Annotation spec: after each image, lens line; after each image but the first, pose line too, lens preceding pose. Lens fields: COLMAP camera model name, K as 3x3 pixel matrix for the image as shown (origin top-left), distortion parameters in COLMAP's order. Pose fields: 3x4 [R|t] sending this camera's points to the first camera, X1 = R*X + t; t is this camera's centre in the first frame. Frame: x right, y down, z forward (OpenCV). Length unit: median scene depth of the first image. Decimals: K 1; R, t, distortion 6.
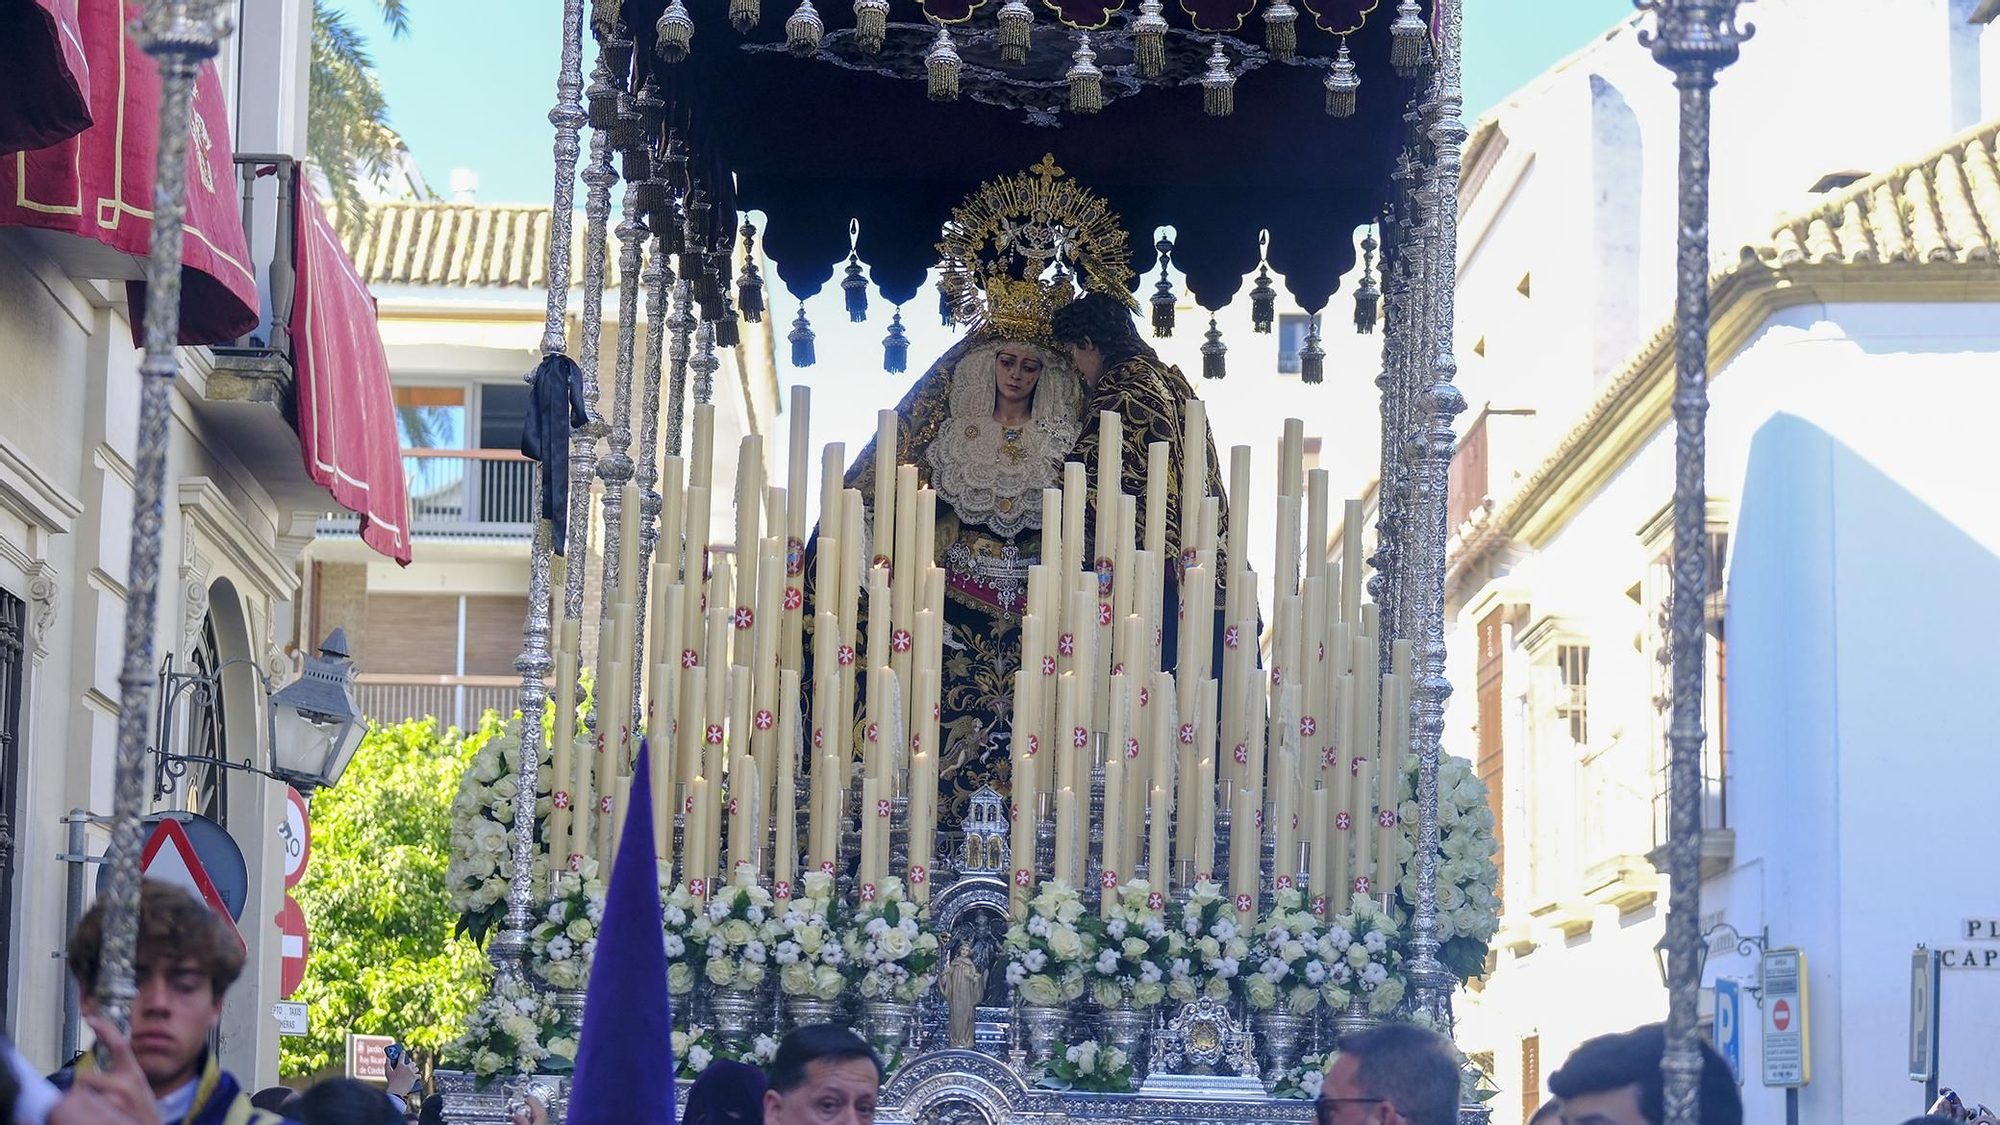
lens RADIAL K [[4743.8, 0, 1000.0], [0, 4743.8, 562.5], [0, 0, 1]] dist [0.003738, 0.018012]
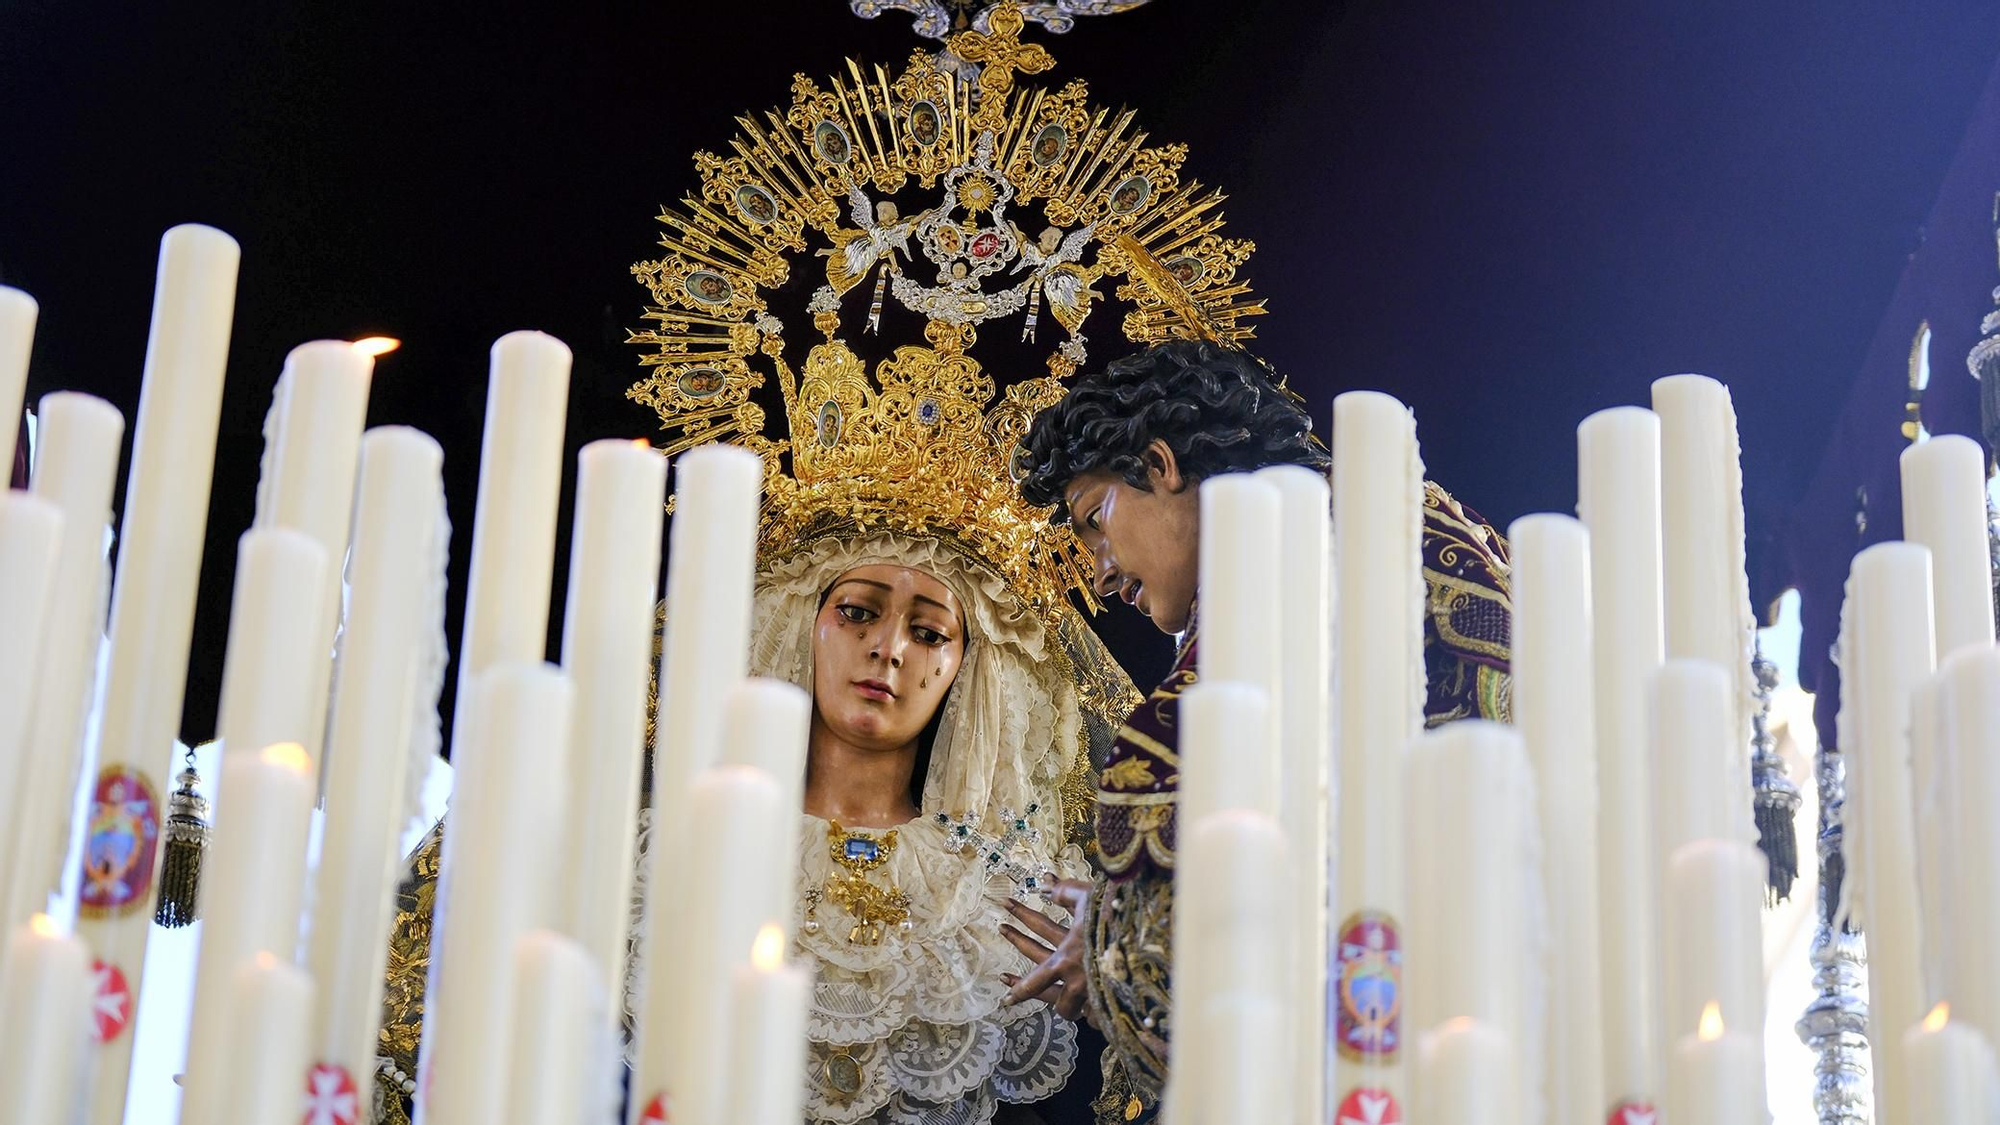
lens RADIAL K [[4975.2, 0, 1000.0], [0, 4975.2, 562.5], [0, 0, 1]] dist [0.113188, 0.539380]
pose [[0.994876, 0.056451, 0.083881, -0.016762], [-0.020961, 0.926754, -0.375084, 0.077112], [-0.098911, 0.371404, 0.923188, 0.723425]]
